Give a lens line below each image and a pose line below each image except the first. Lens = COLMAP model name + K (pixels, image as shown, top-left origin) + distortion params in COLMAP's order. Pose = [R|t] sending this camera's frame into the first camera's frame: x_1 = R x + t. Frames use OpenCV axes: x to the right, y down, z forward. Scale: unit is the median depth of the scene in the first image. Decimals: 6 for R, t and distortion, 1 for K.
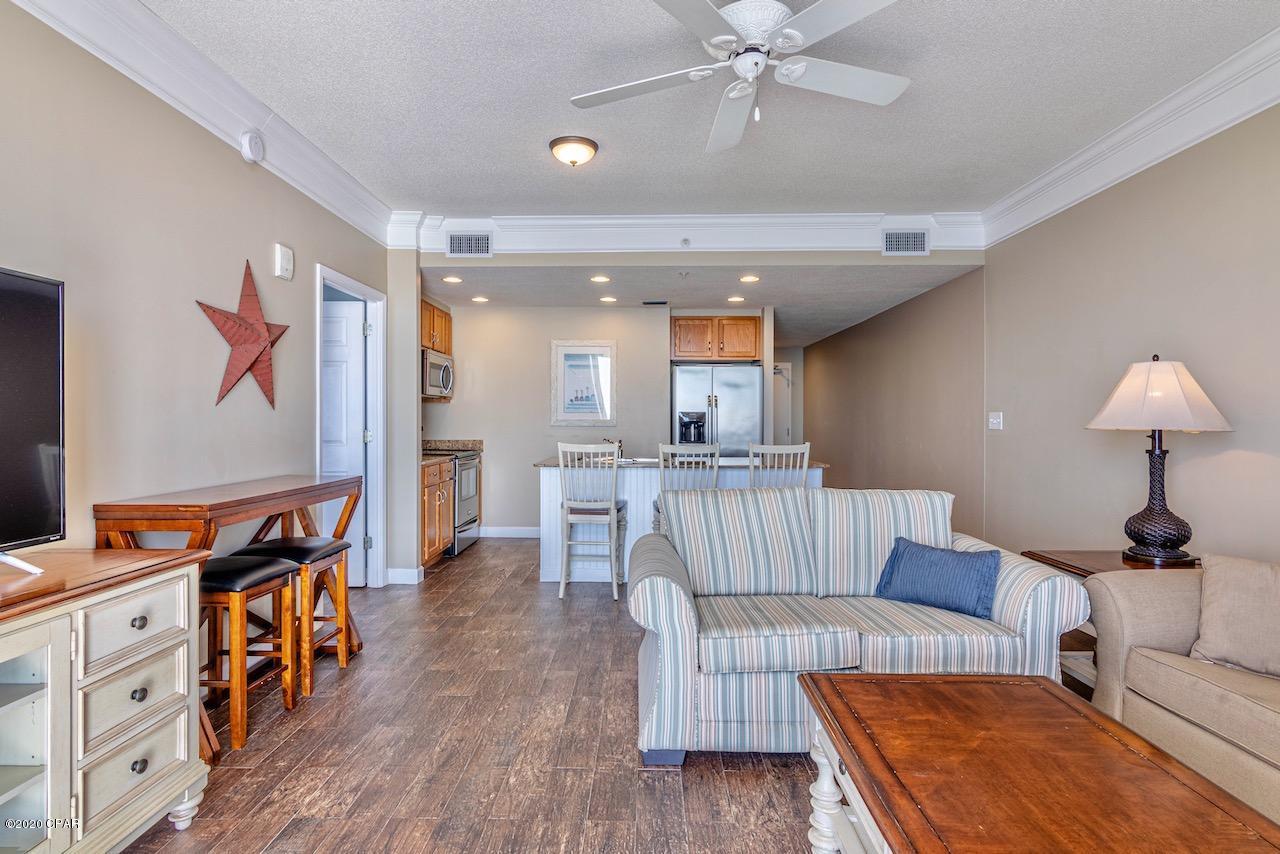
lens RADIAL K [[661.6, 0, 638.5], [0, 661.6, 422.5], [0, 0, 1]] dist [-0.003167, 0.002948]
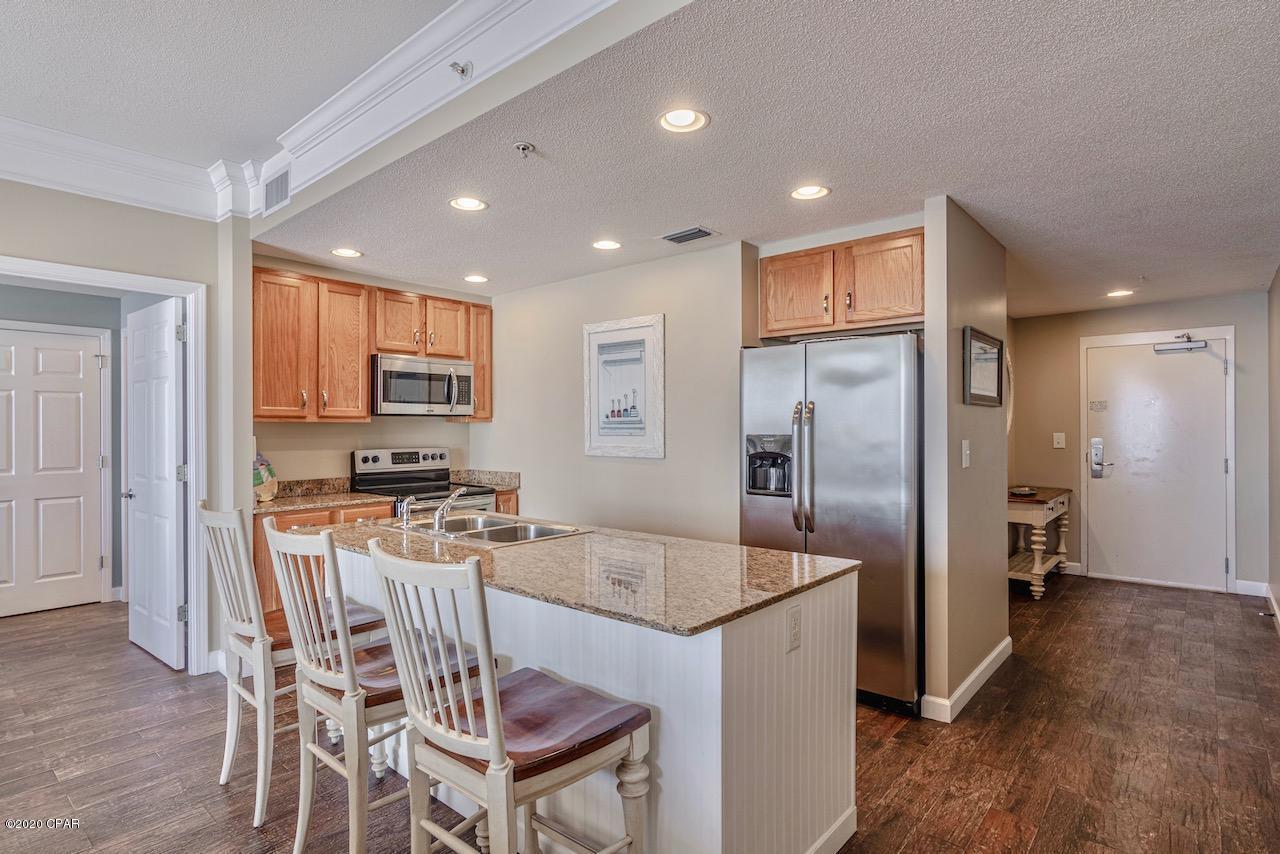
lens RADIAL K [[661.6, 0, 622.6], [0, 661.6, 429.6], [0, 0, 1]] dist [-0.003167, 0.002948]
pose [[0.755121, -0.003434, -0.655577, 0.771567], [0.001184, 0.999992, -0.003874, -0.042319], [0.655585, 0.002149, 0.755119, 1.238962]]
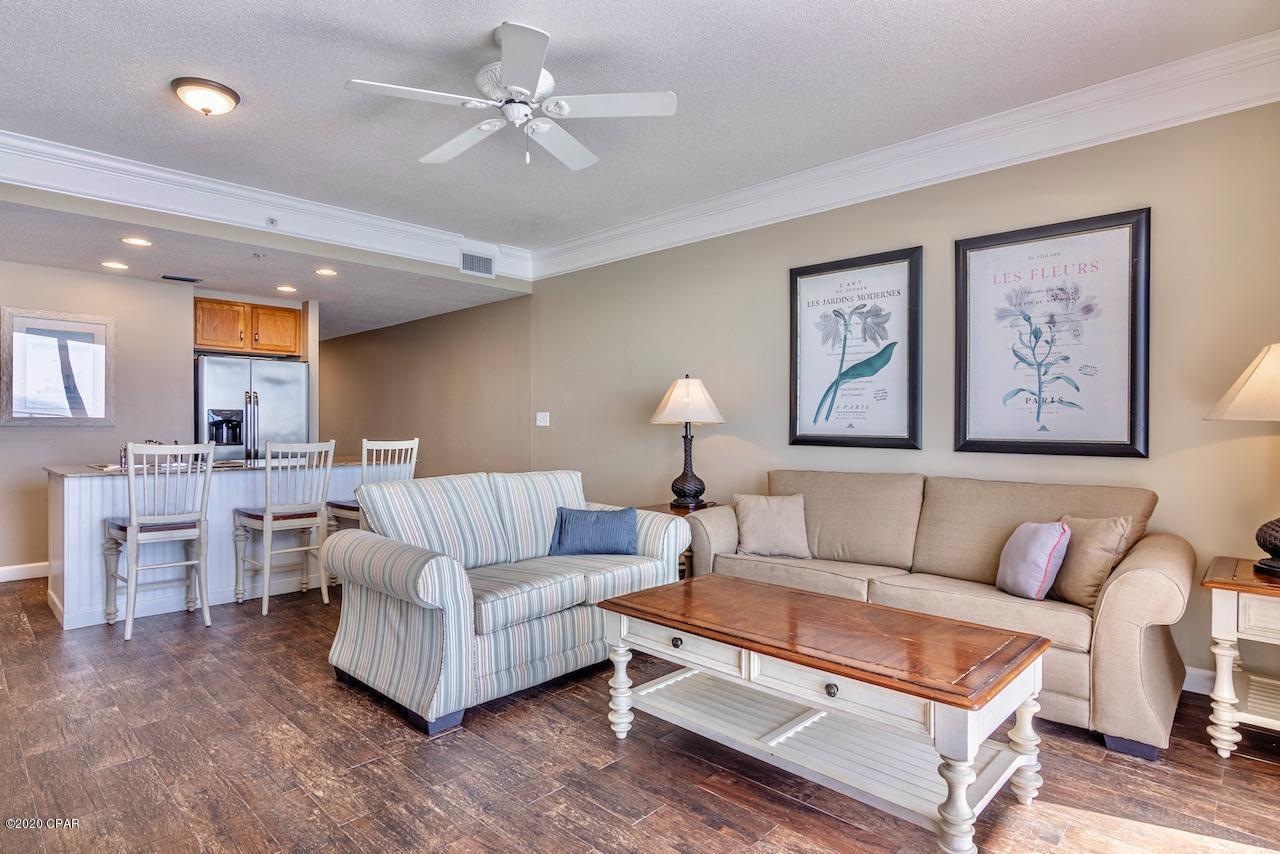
lens RADIAL K [[661.6, 0, 624.7], [0, 661.6, 428.1], [0, 0, 1]] dist [-0.003167, 0.002948]
pose [[0.689571, -0.005868, 0.724194, -0.436016], [0.004258, 0.999983, 0.004049, 0.016776], [-0.724205, 0.000291, 0.689584, 0.032180]]
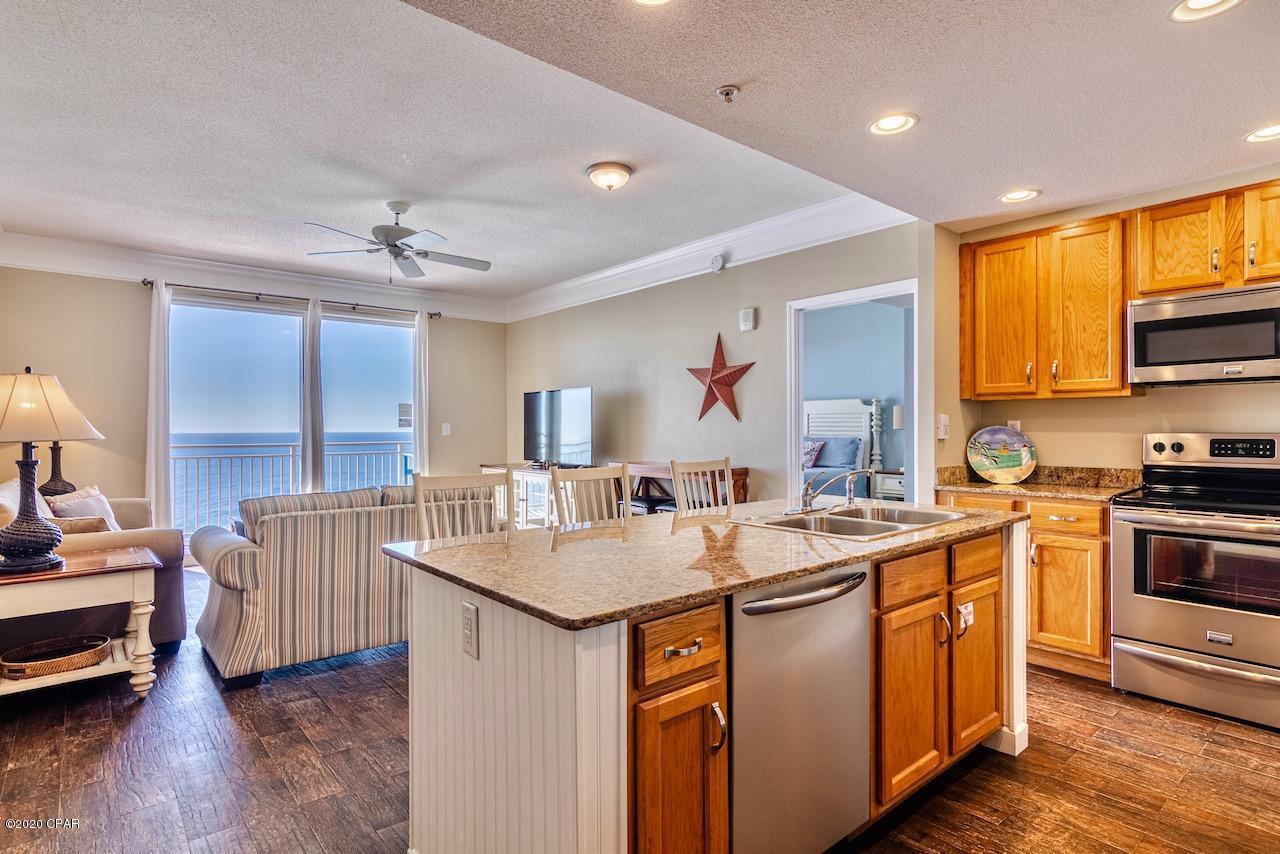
lens RADIAL K [[661.6, 0, 633.5], [0, 661.6, 430.2], [0, 0, 1]] dist [-0.003167, 0.002948]
pose [[-0.762507, 0.002218, -0.646977, 0.708728], [-0.002105, 0.999980, 0.005909, -0.010975], [0.646977, 0.005867, -0.762487, 2.322612]]
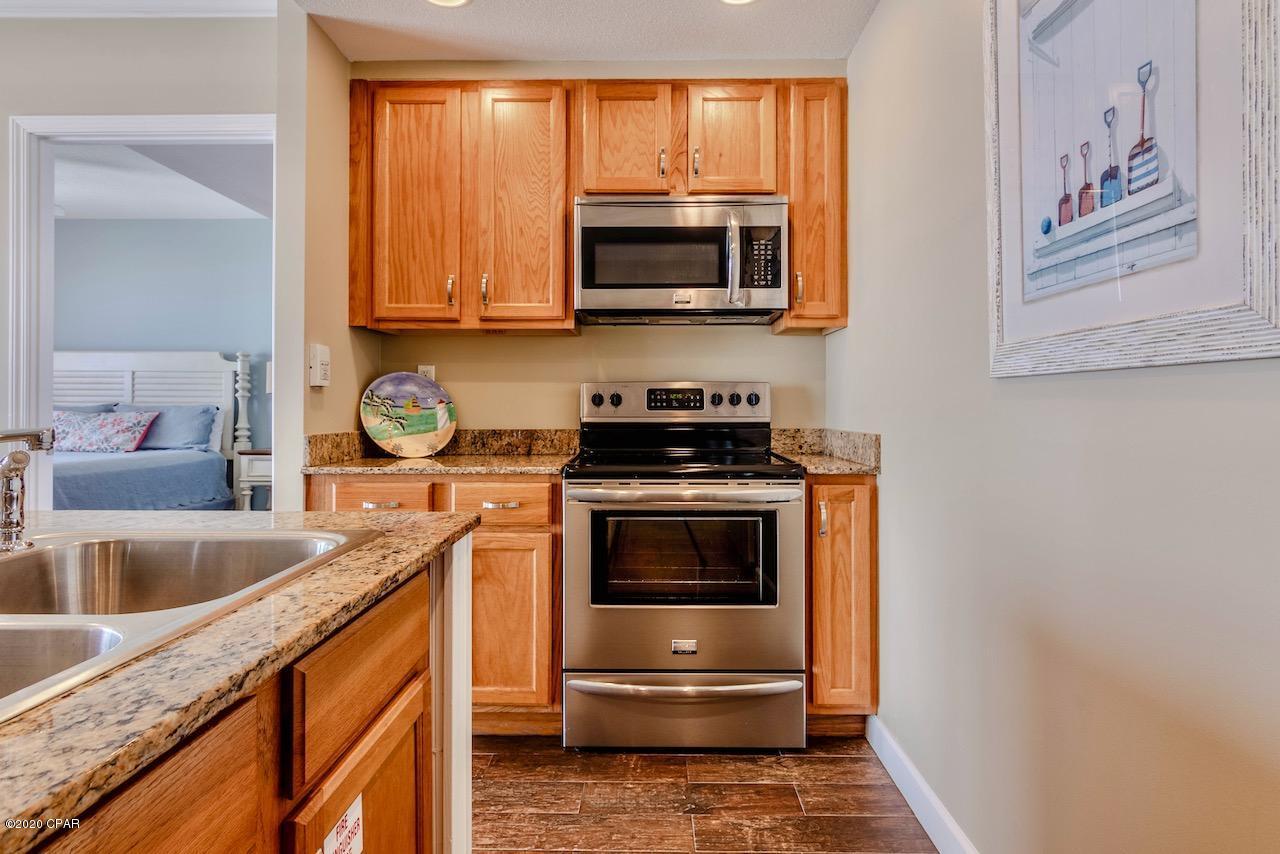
lens RADIAL K [[661.6, 0, 645.4], [0, 661.6, 401.8], [0, 0, 1]] dist [-0.003167, 0.002948]
pose [[-0.000107, -0.010677, -0.999943, 0.167718], [-0.006084, 0.999924, -0.010676, 0.035707], [0.999981, 0.006083, -0.000172, 2.101828]]
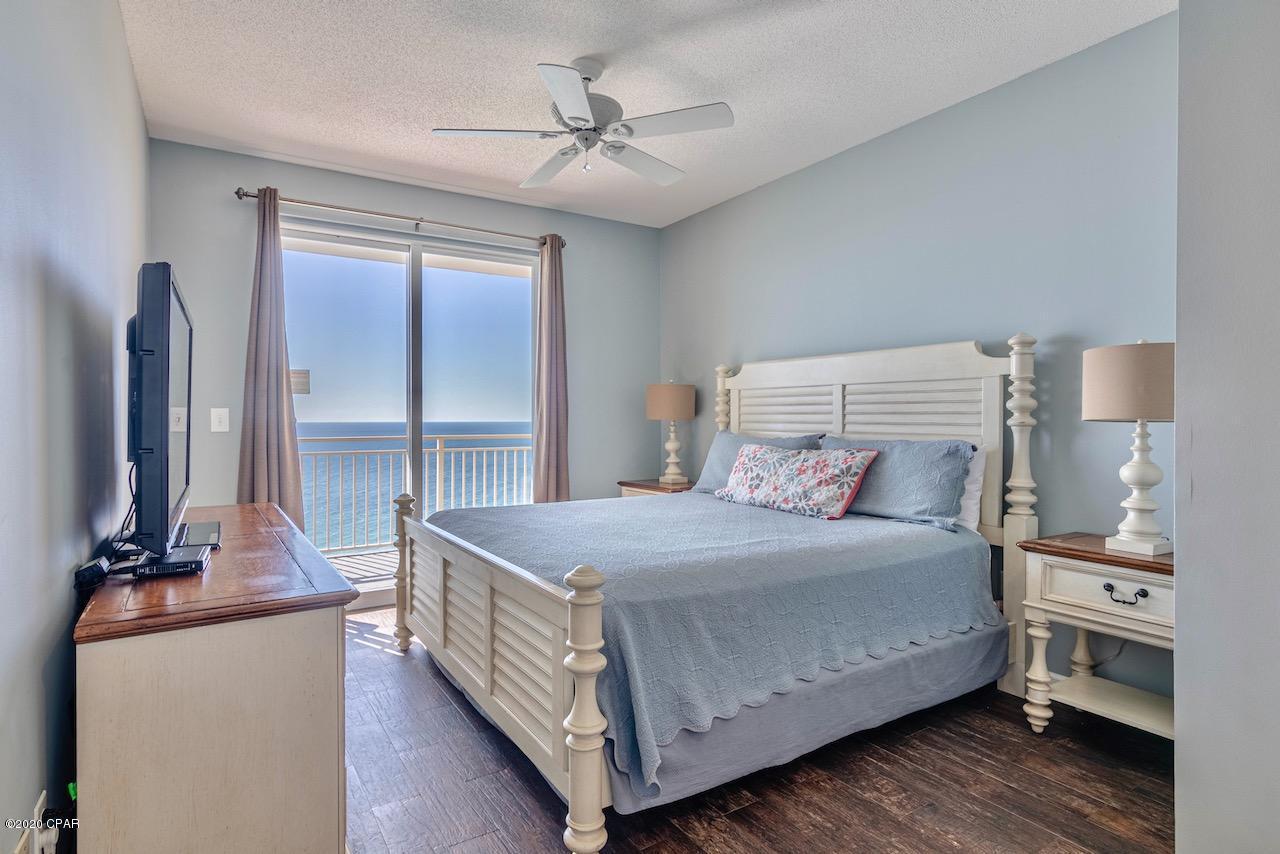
lens RADIAL K [[661.6, 0, 622.7], [0, 661.6, 418.2], [0, 0, 1]] dist [-0.003167, 0.002948]
pose [[-0.849966, -0.004947, -0.526815, -0.779753], [-0.006793, 0.999976, 0.001571, -0.001678], [0.526794, 0.004914, -0.849979, 1.423992]]
